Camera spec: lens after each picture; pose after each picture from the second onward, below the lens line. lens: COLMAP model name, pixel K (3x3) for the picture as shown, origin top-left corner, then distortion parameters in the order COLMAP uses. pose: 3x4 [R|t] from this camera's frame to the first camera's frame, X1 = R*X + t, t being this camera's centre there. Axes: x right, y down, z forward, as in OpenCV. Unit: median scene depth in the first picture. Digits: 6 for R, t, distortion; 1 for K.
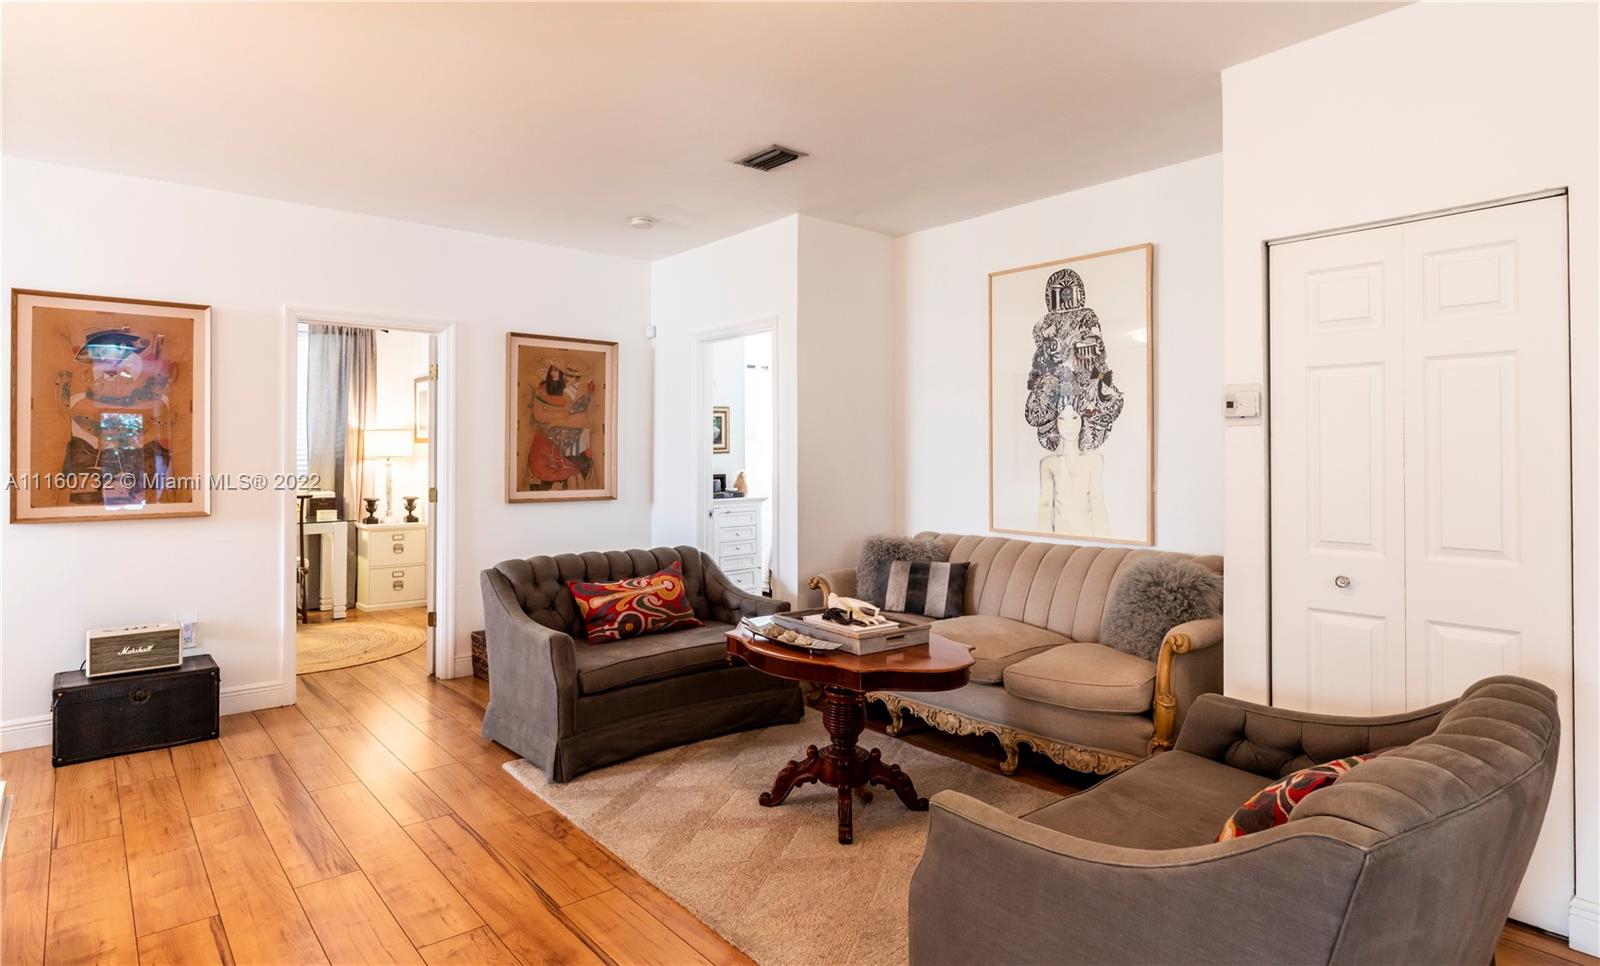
lens RADIAL K [[858.8, 0, 777.4], [0, 858.8, 444.8], [0, 0, 1]] dist [0.000425, 0.000097]
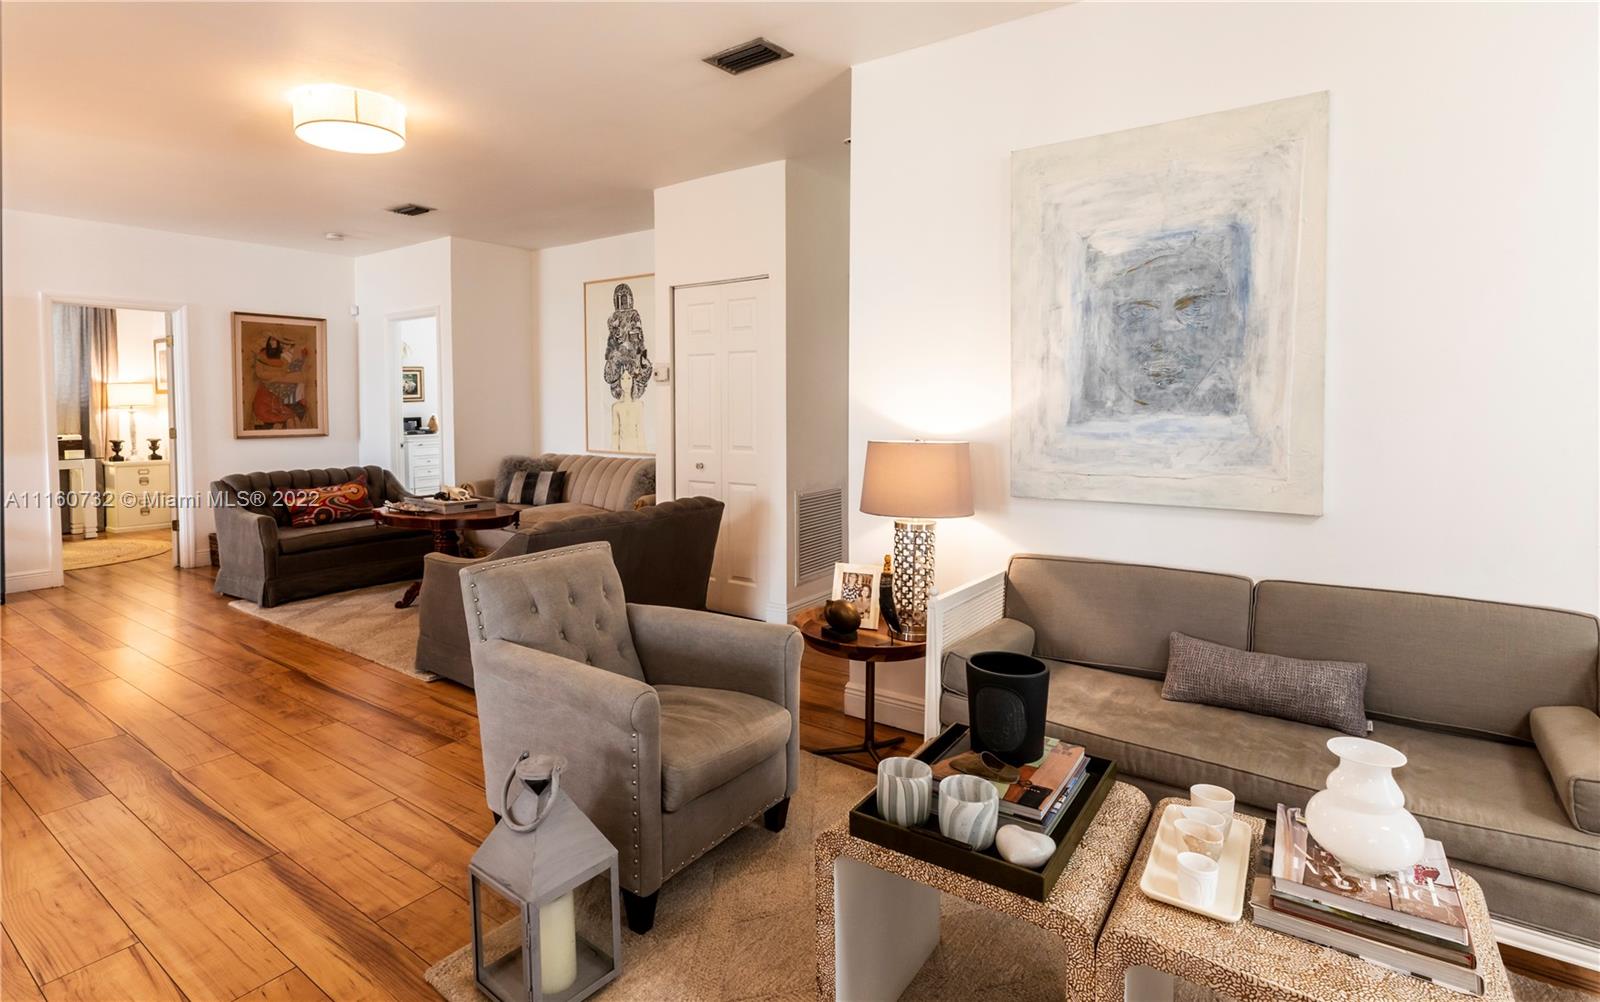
lens RADIAL K [[811.2, 0, 755.8], [0, 811.2, 436.2], [0, 0, 1]] dist [-0.002538, -0.000006]
pose [[0.972267, -0.012830, 0.233521, 0.214766], [0.000628, 0.998634, 0.052249, -0.002760], [-0.233873, -0.050654, 0.970947, -0.502273]]
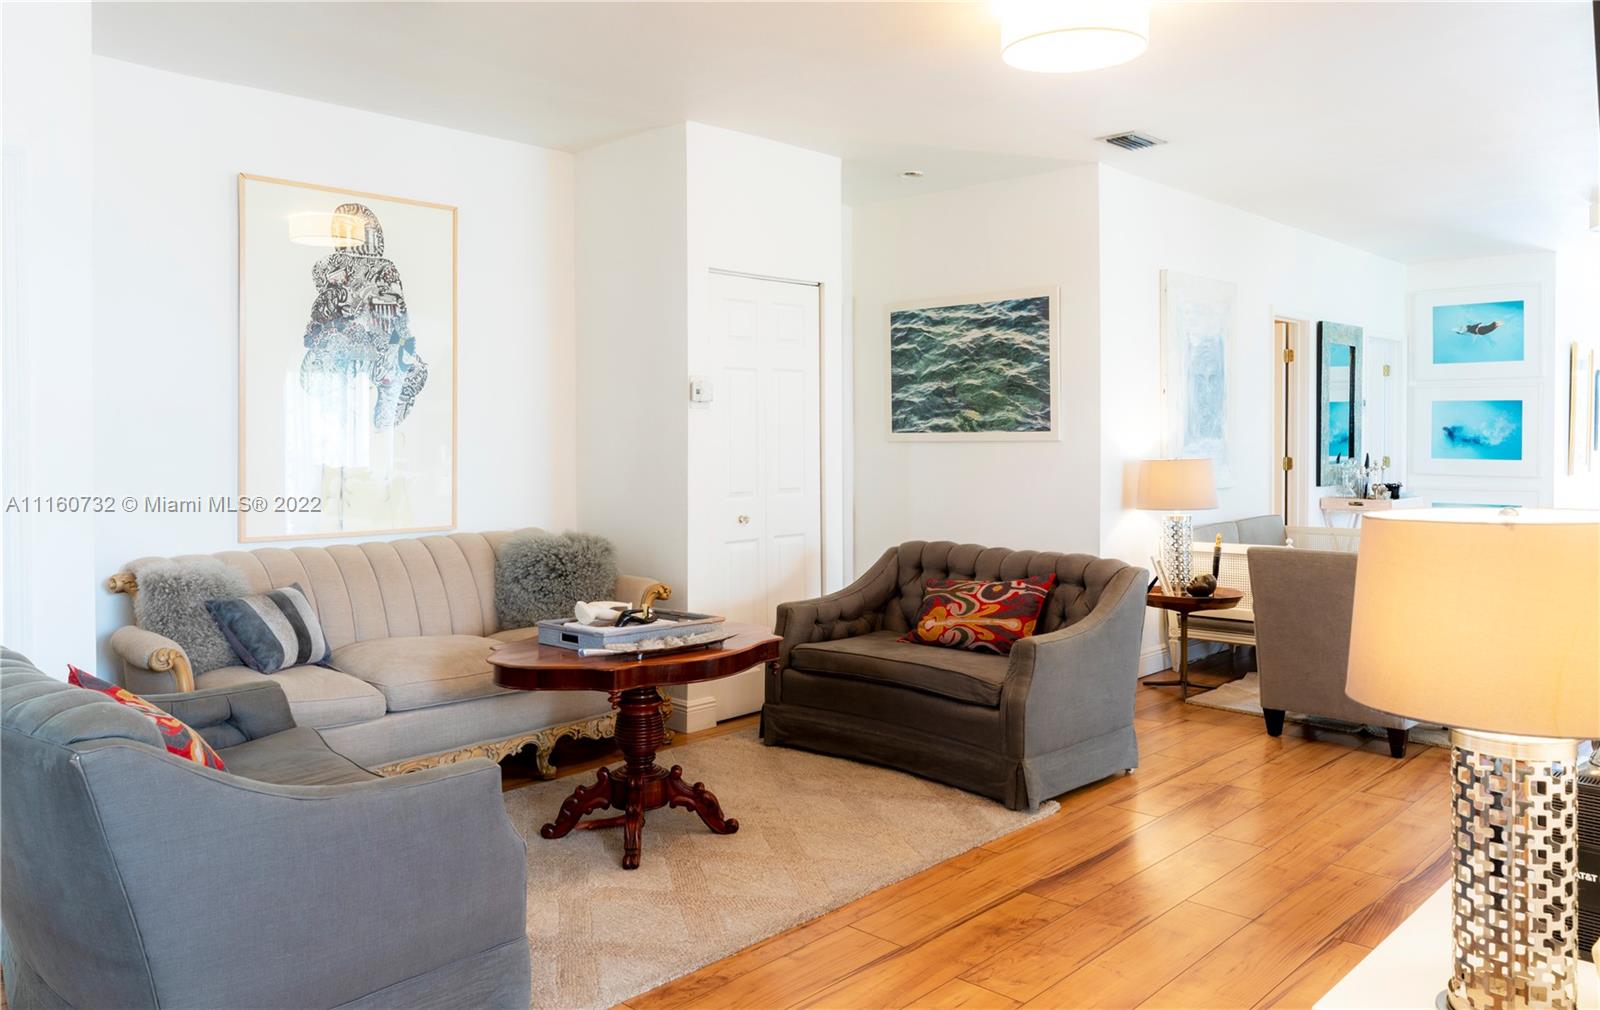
lens RADIAL K [[1177.2, 0, 795.3], [0, 1177.2, 440.6], [0, 0, 1]] dist [0.000068, 0.000147]
pose [[-0.124985, -0.002079, 0.992156, -0.801093], [-0.005020, 0.999986, 0.001463, 0.014860], [-0.992146, -0.004798, -0.124994, 0.710624]]
